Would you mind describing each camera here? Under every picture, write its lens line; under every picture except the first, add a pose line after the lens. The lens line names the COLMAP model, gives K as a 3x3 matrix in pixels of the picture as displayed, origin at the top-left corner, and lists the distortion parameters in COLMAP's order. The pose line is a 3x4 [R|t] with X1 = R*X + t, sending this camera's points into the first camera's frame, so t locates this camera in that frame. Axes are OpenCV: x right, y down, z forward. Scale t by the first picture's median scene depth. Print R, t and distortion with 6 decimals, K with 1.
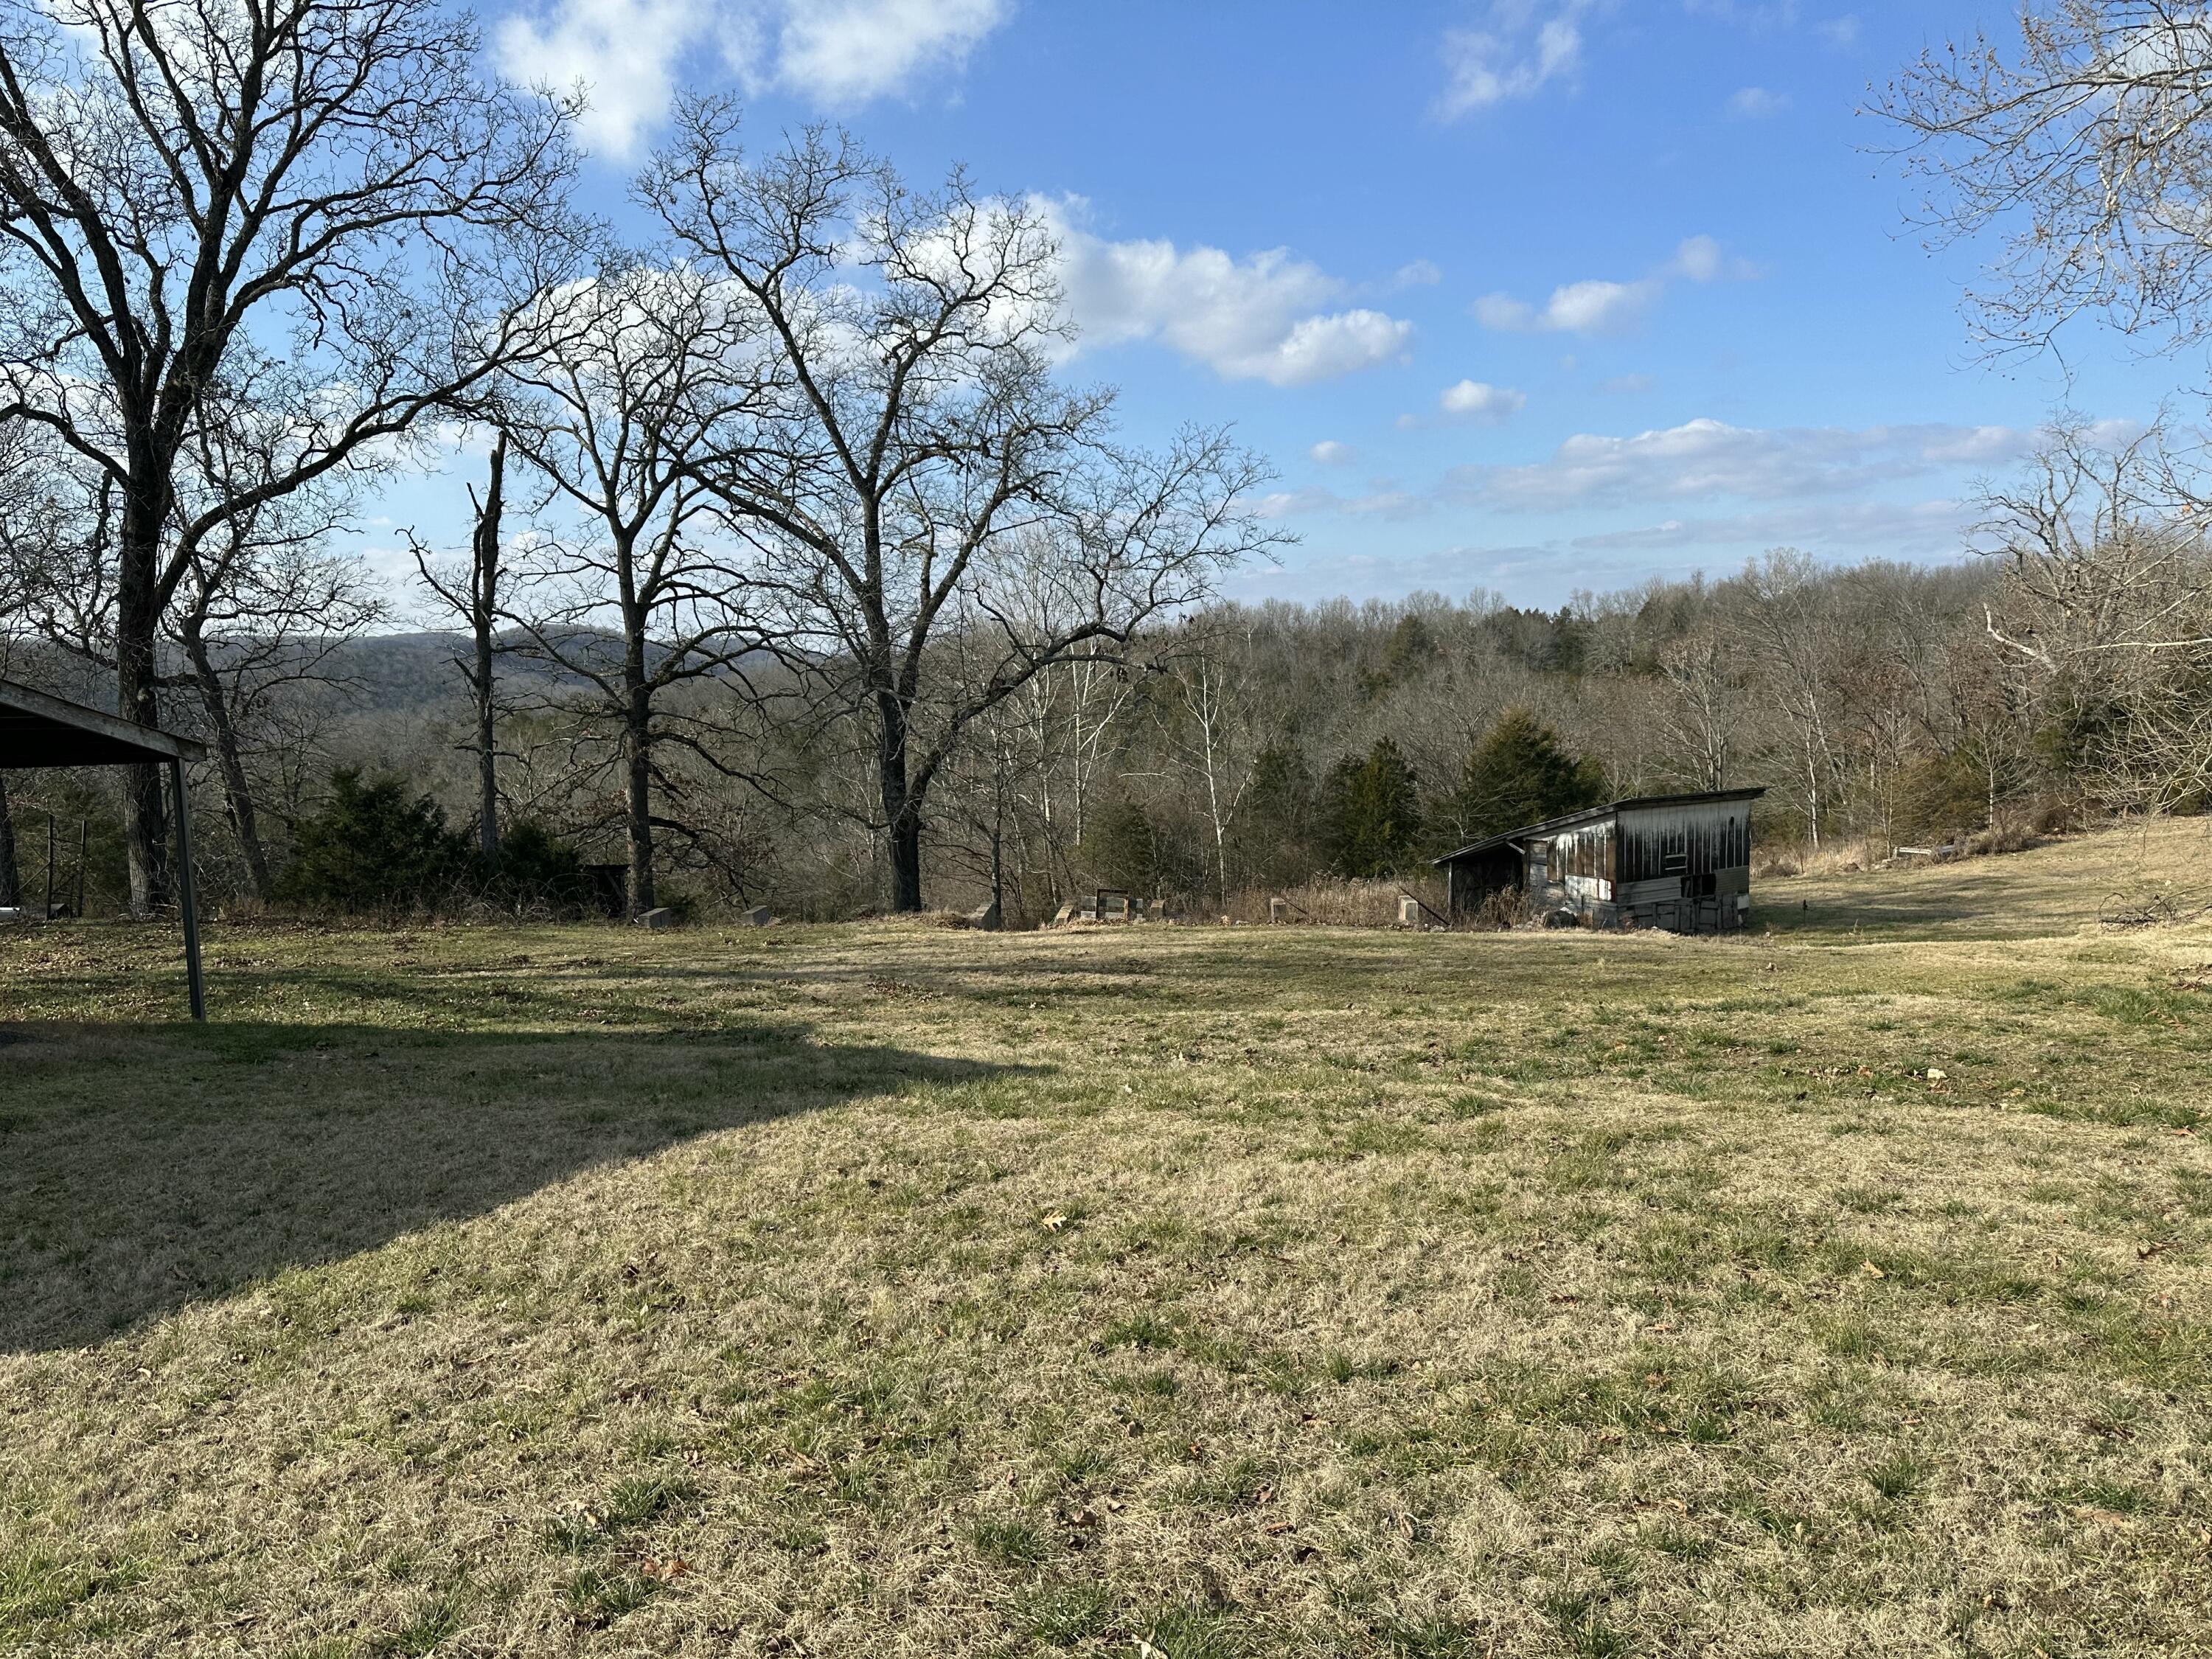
lens RADIAL K [[1487.8, 0, 1070.8], [0, 1487.8, 868.9], [0, 0, 1]] dist [0.002228, -0.022113]
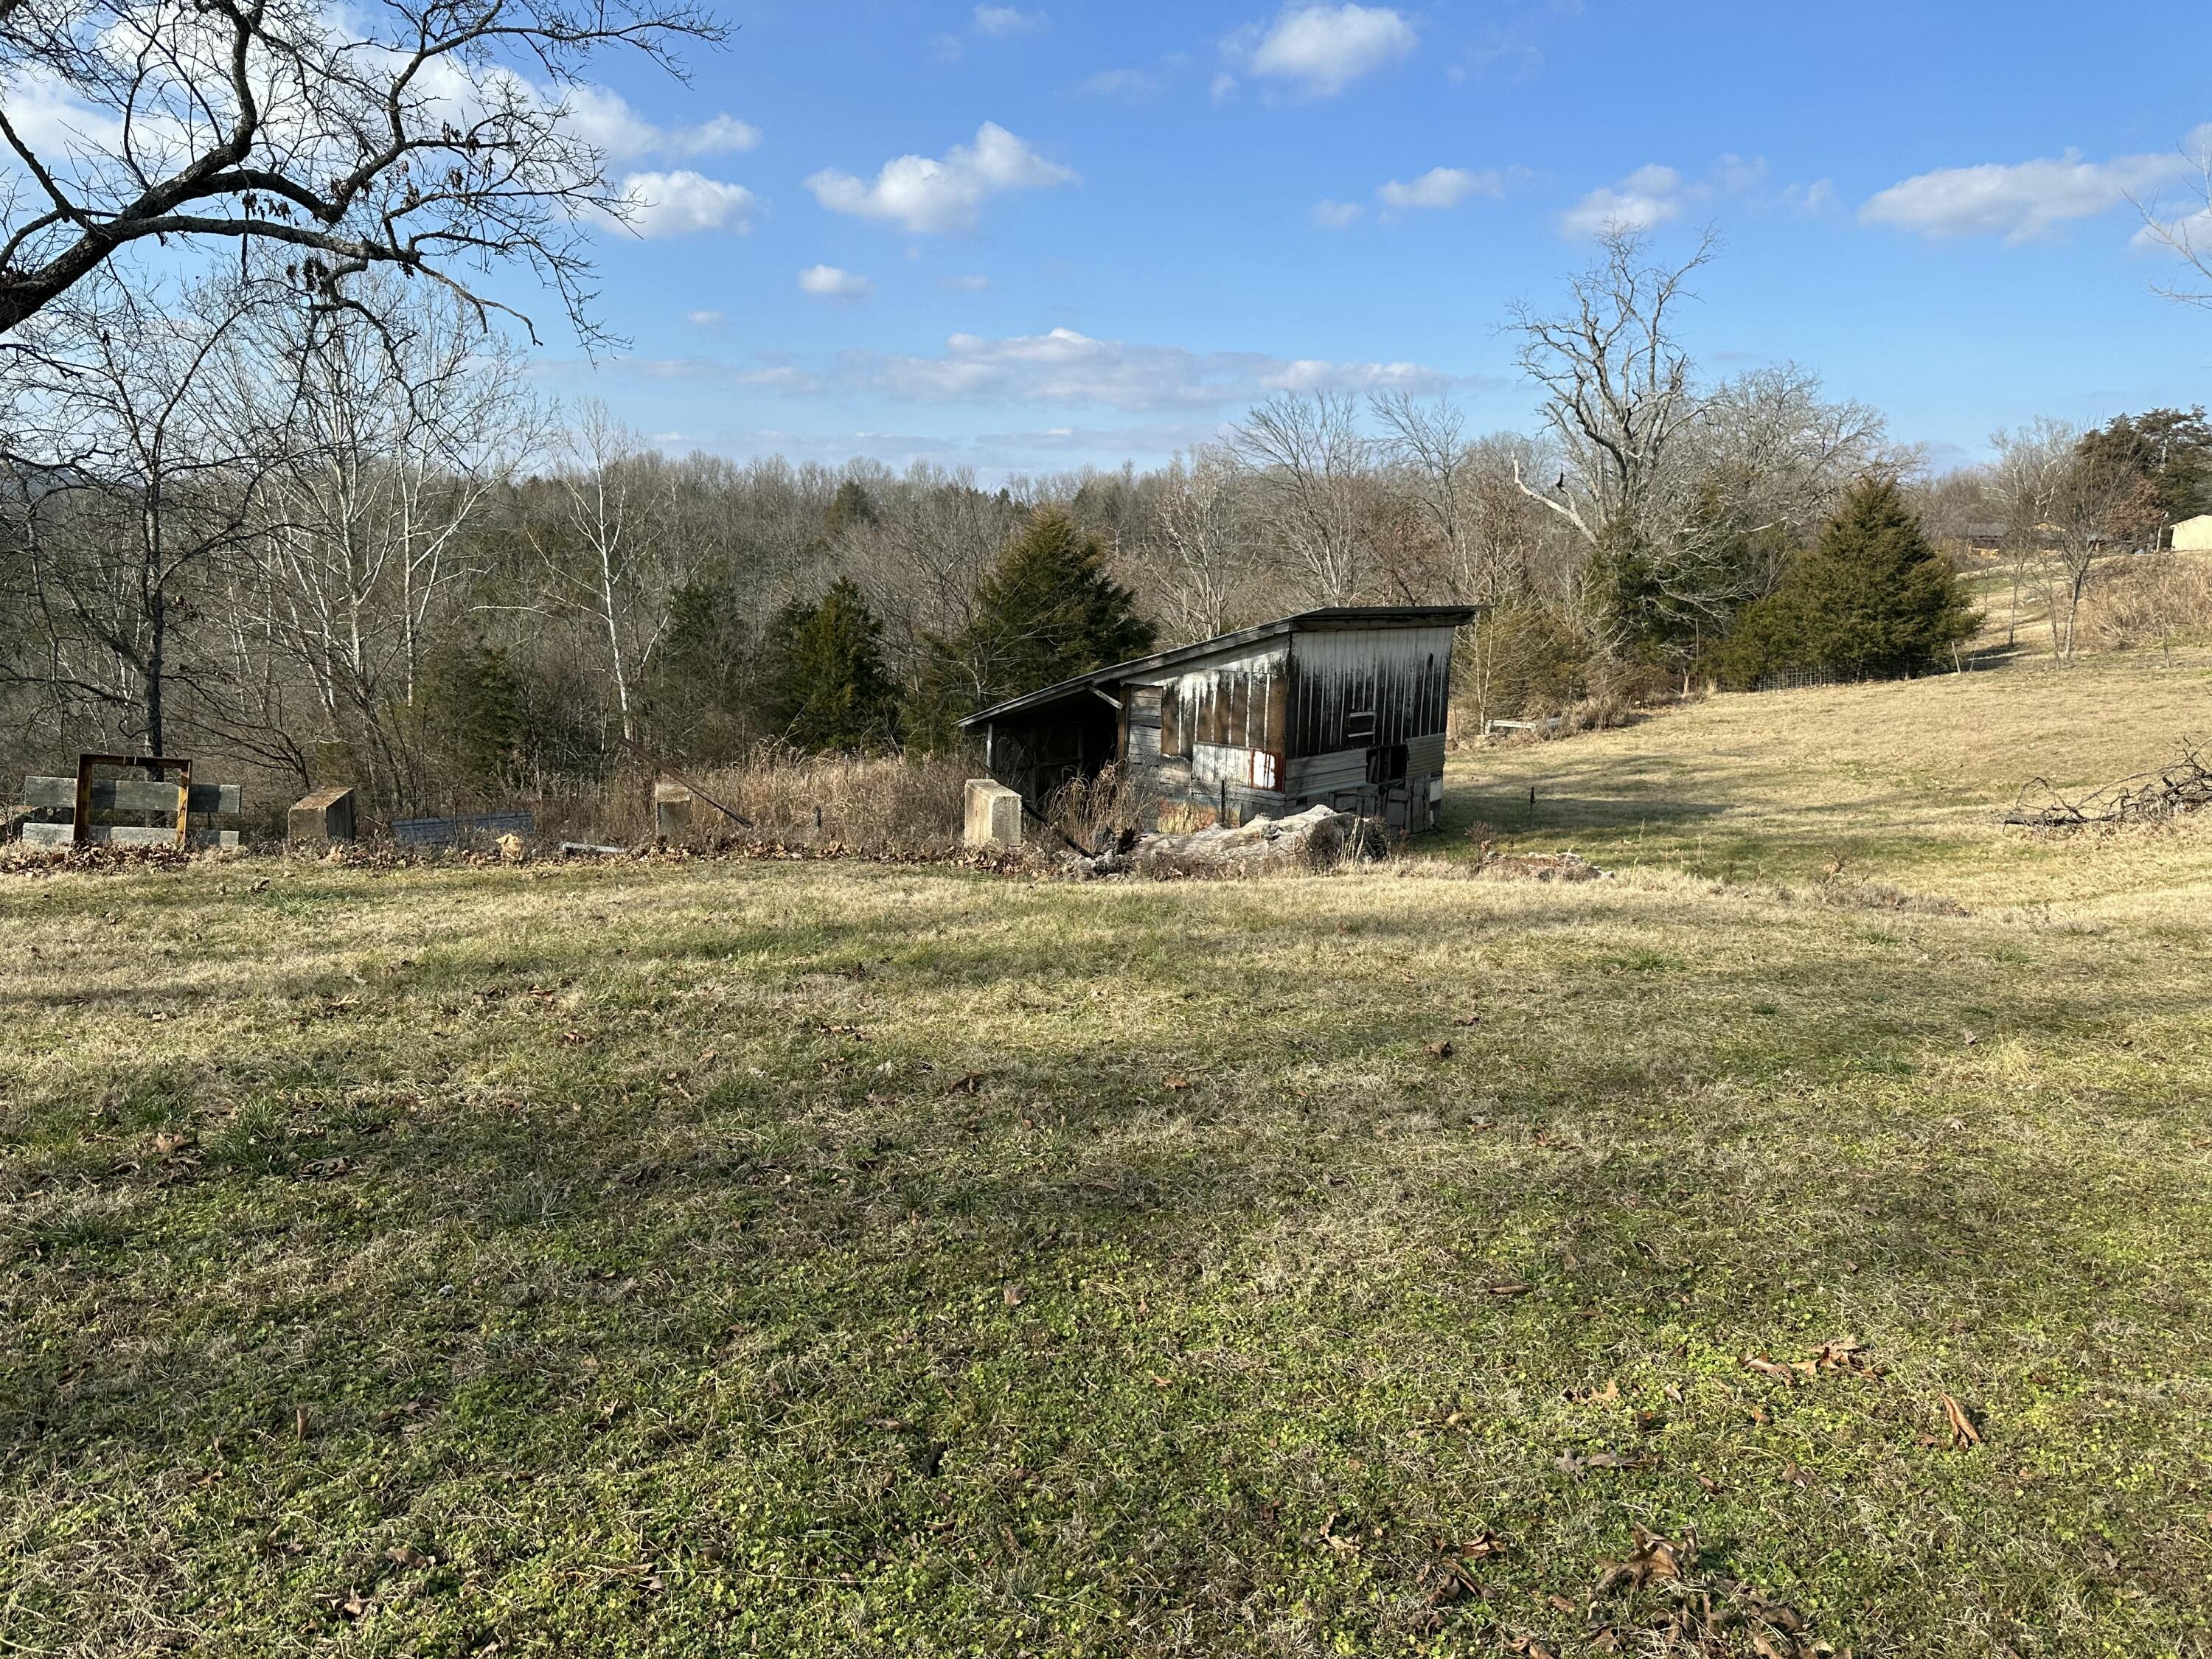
lens RADIAL K [[1527.3, 0, 1106.0], [0, 1527.3, 829.5], [0, 0, 1]] dist [0.041439, -0.001874]
pose [[0.924318, -0.011588, 0.381447, 0.069185], [-0.007356, 0.998812, 0.048167, 0.008840], [-0.381552, -0.047328, 0.923135, 0.449406]]
